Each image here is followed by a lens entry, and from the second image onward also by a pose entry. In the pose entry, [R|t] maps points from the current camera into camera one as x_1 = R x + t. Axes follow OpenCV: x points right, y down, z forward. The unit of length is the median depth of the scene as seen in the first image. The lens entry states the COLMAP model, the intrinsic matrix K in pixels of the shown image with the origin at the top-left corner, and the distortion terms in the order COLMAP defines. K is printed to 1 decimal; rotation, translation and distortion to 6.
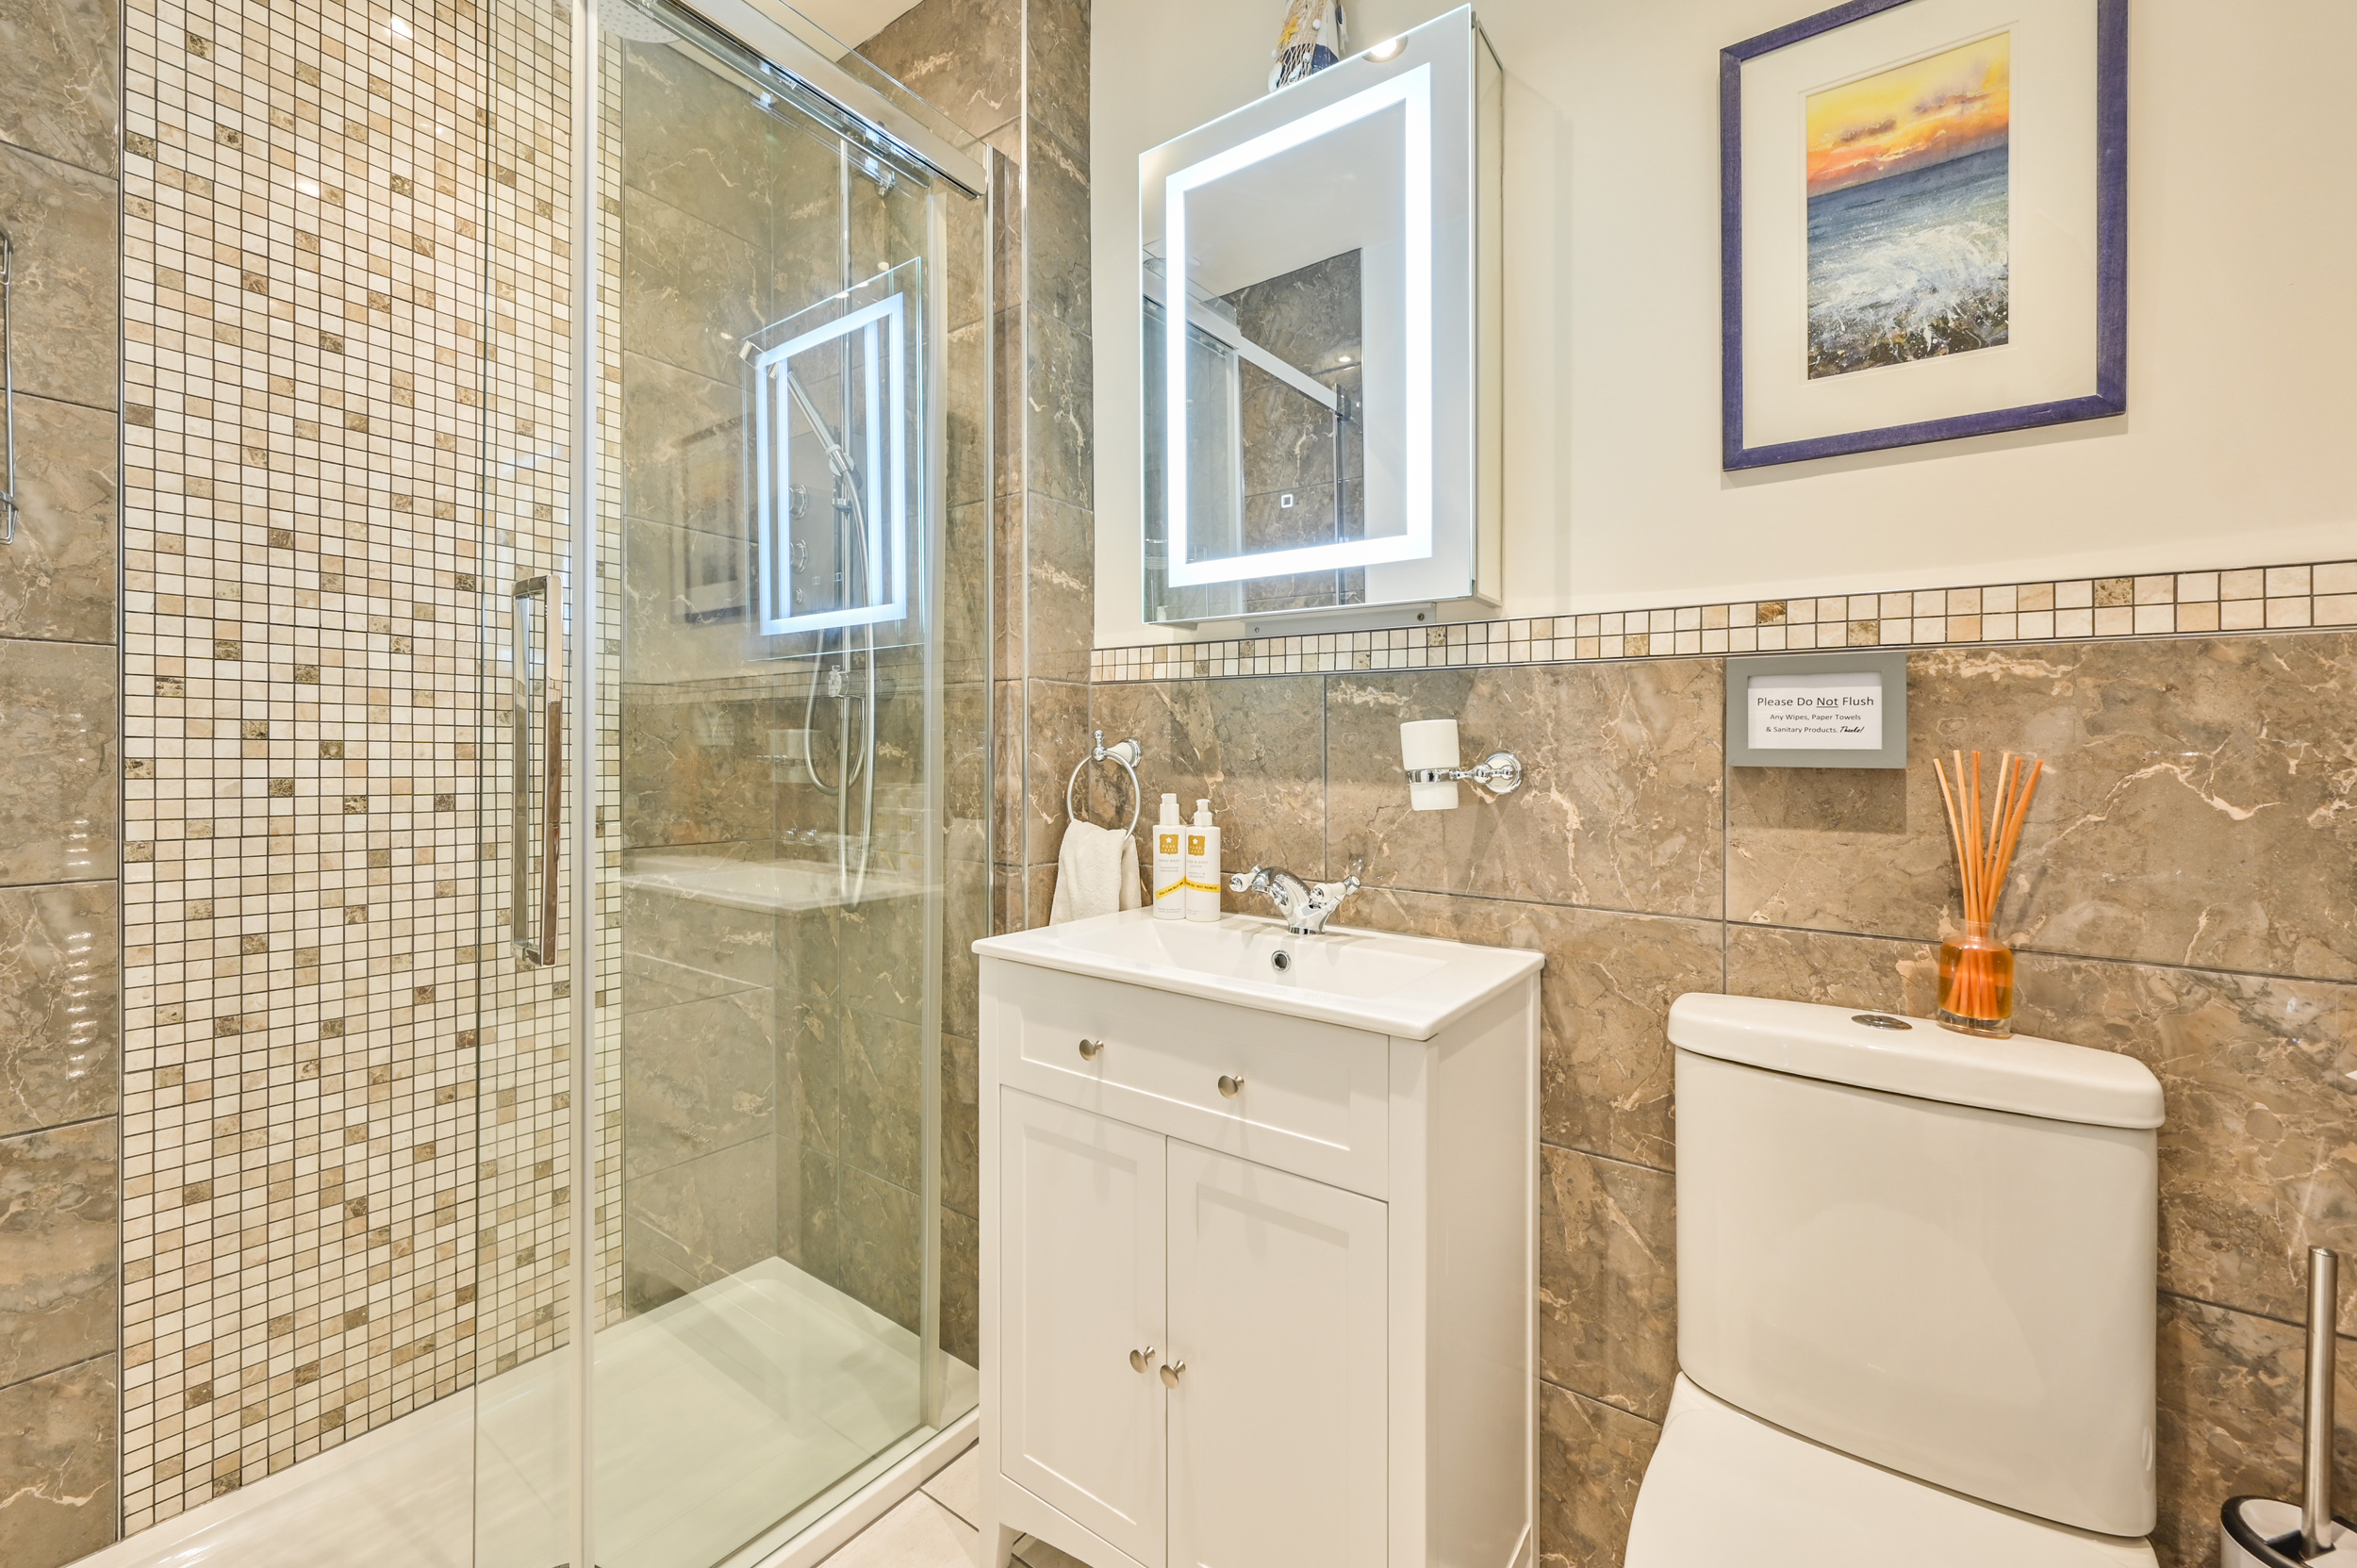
lens RADIAL K [[931.8, 0, 1197.3], [0, 931.8, 771.7], [0, 0, 1]] dist [-0.000283, 0.000845]
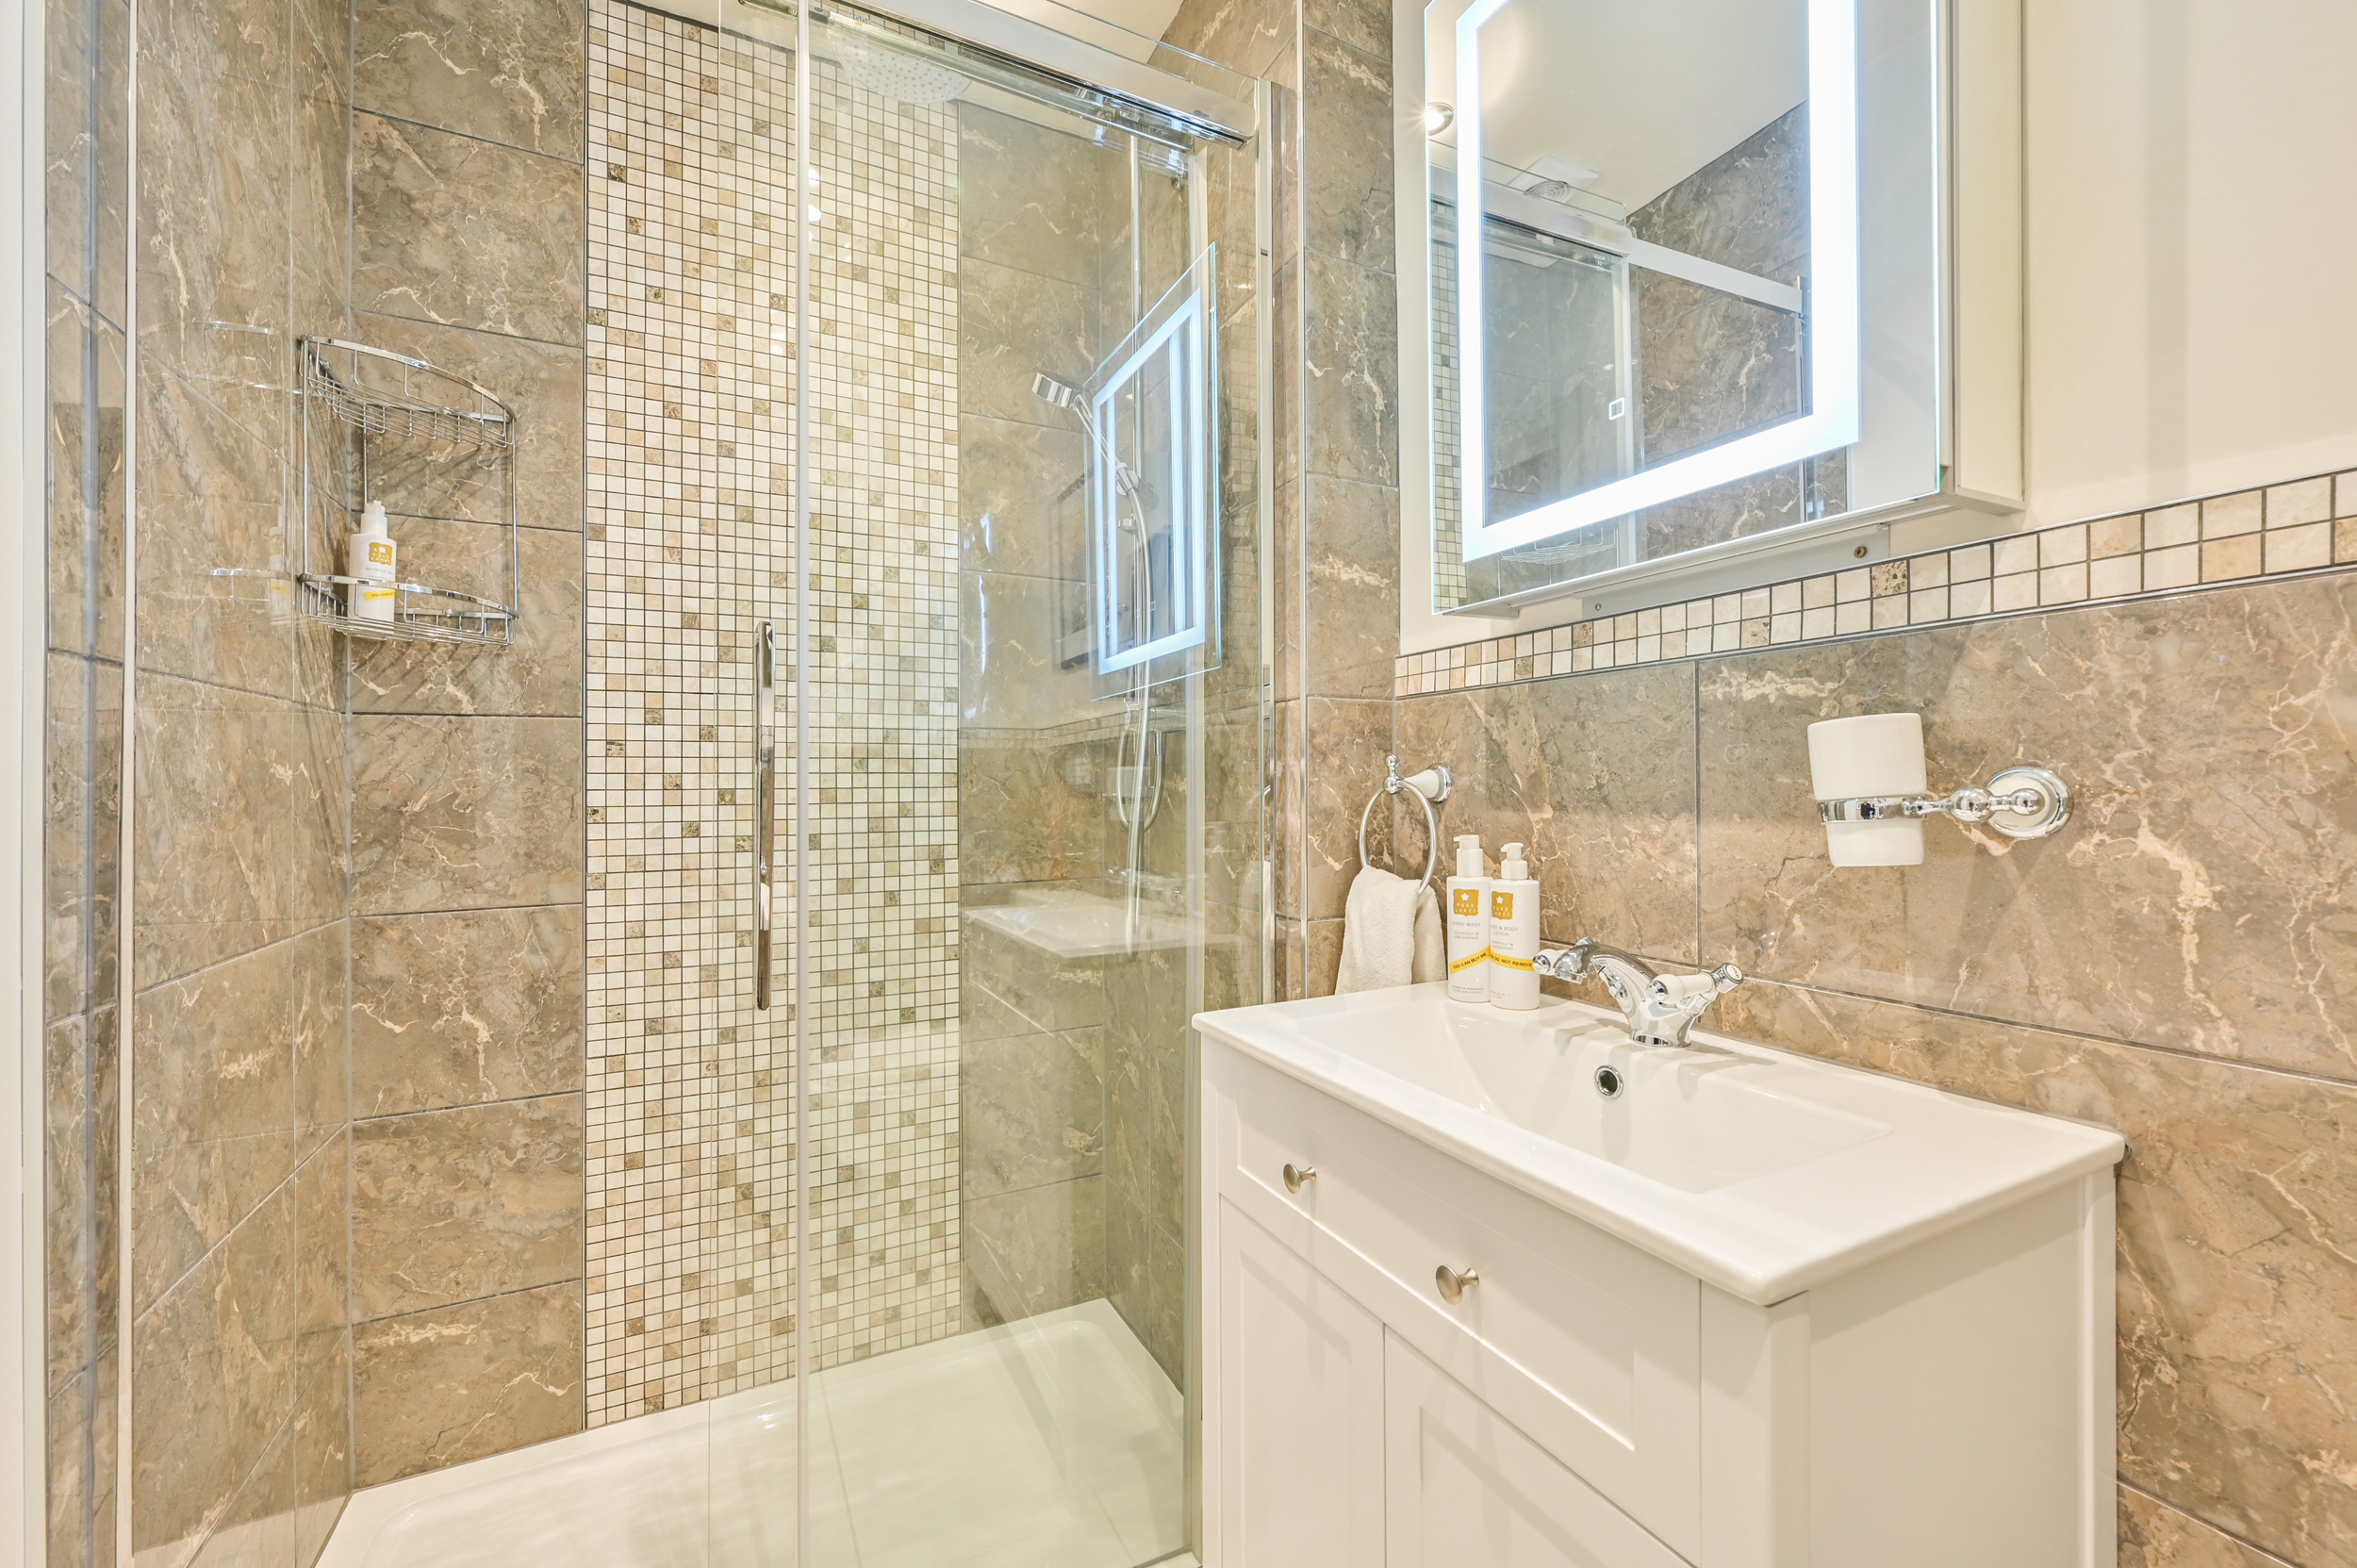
lens RADIAL K [[931.8, 0, 1186.2], [0, 931.8, 812.2], [0, 0, 1]] dist [-0.000283, 0.000845]
pose [[0.883025, -0.009783, -0.469225, 0.130281], [0.013752, 0.999893, 0.005033, -0.002368], [0.469125, -0.010898, 0.883064, 0.236556]]
